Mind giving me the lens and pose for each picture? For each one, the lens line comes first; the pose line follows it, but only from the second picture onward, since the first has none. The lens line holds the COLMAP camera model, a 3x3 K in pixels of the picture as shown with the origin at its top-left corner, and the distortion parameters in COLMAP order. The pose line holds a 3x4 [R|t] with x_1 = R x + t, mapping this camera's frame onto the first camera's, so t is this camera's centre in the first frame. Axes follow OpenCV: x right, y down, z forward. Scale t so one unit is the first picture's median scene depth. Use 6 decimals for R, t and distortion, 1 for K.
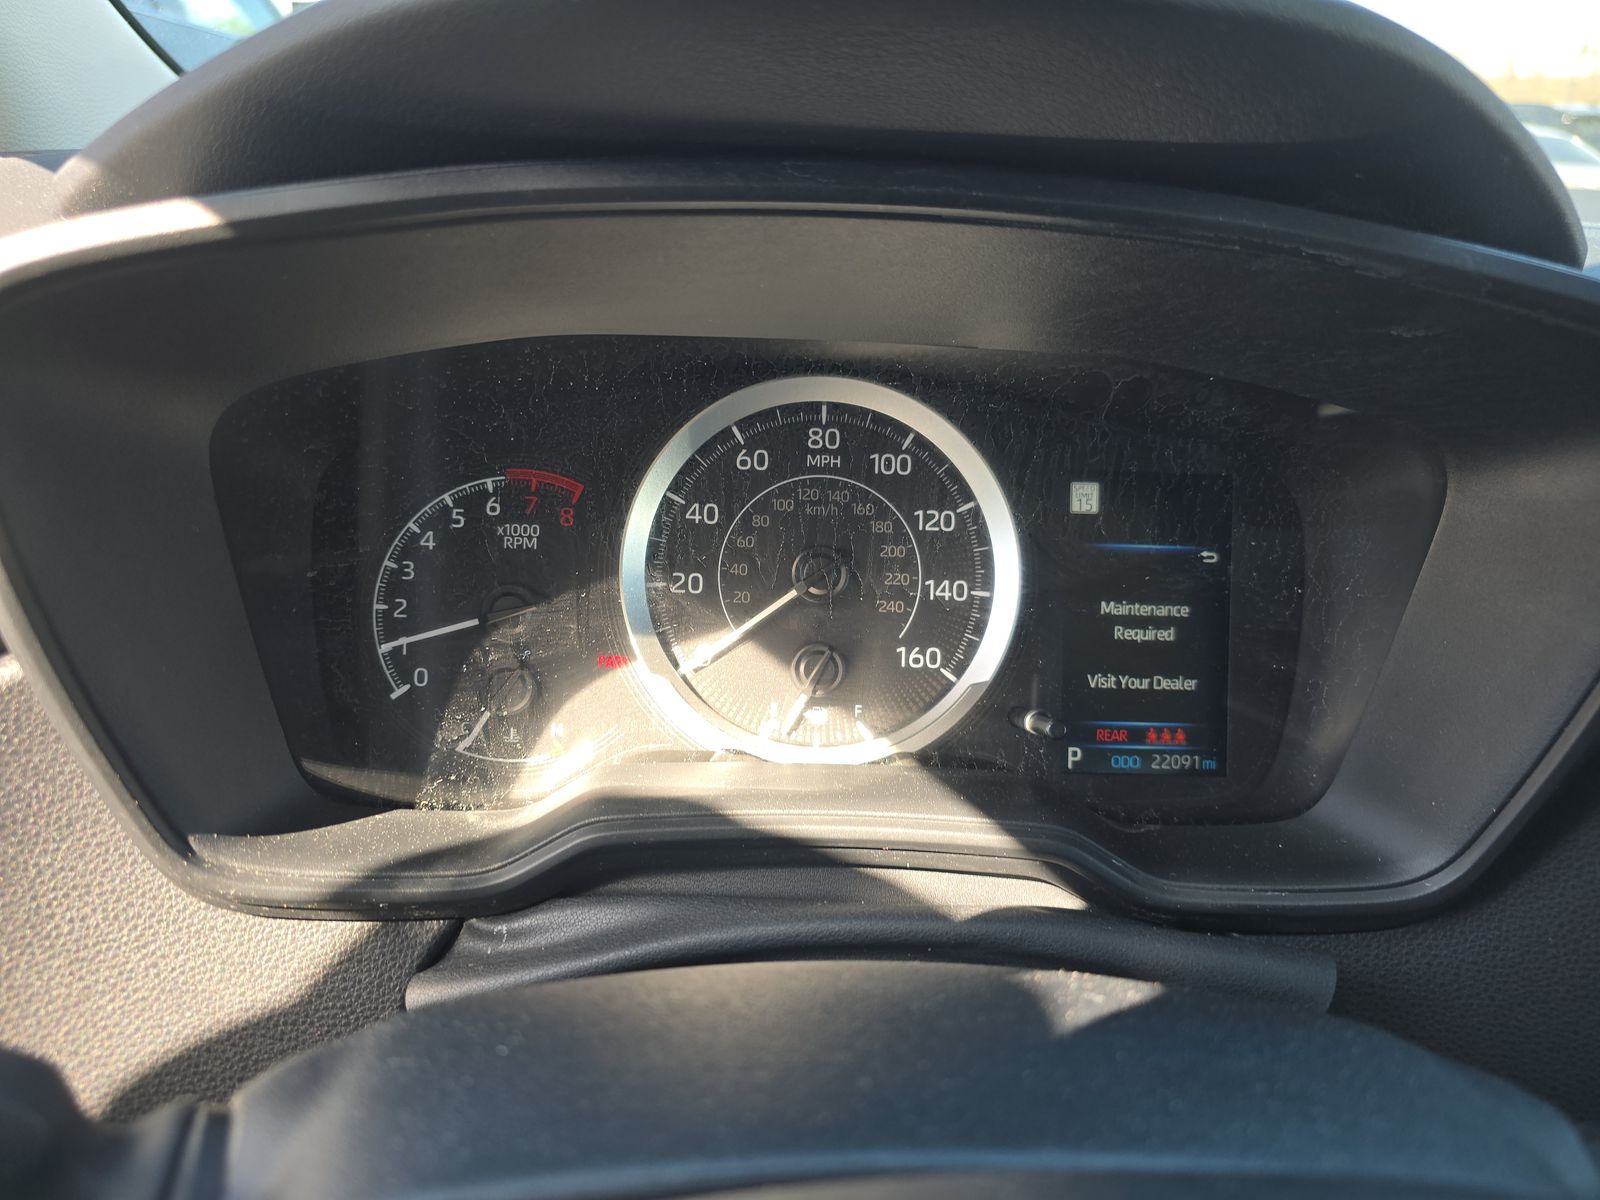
lens RADIAL K [[1066.7, 0, 800.0], [0, 1066.7, 600.0], [0, 0, 1]] dist [0.060048, -0.051623]
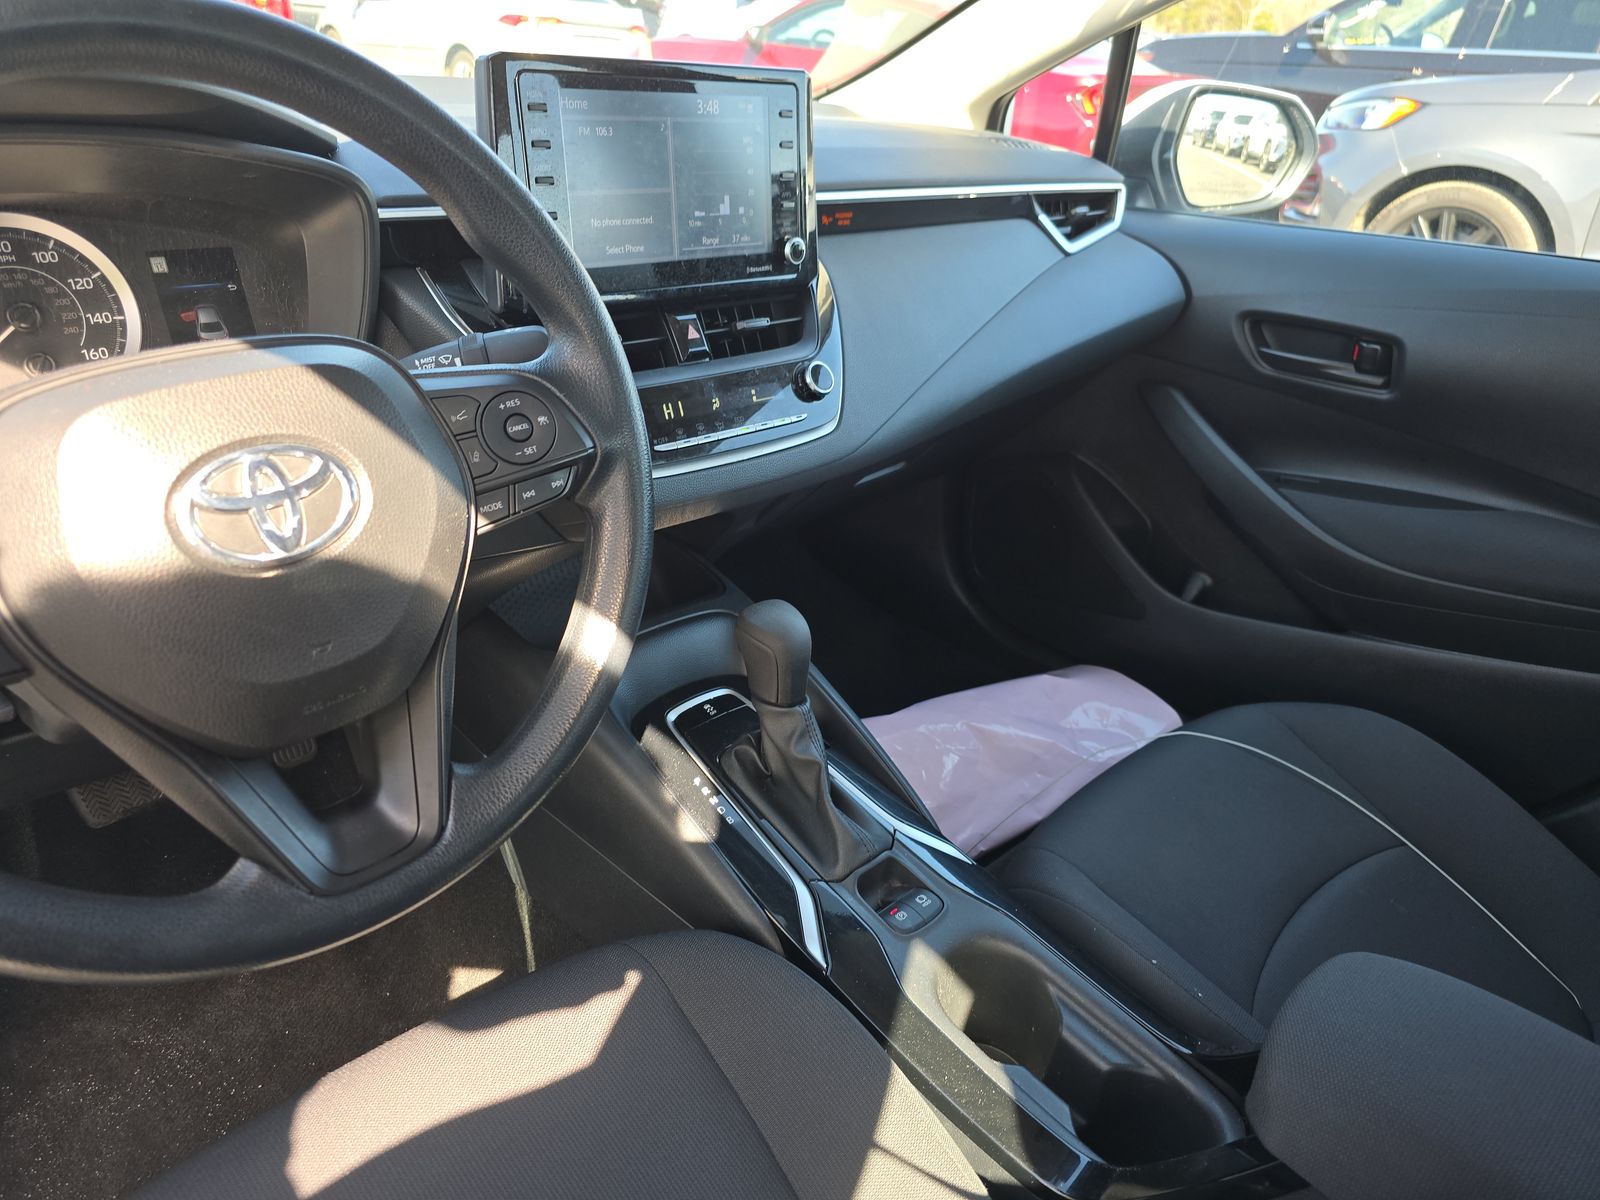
lens RADIAL K [[1066.7, 0, 800.0], [0, 1066.7, 600.0], [0, 0, 1]] dist [0.060048, -0.051623]
pose [[0.735246, -0.291657, 0.611841, -0.301595], [0.216582, 0.956456, 0.195664, 0.388834], [-0.642265, -0.011347, 0.766398, -1.442085]]
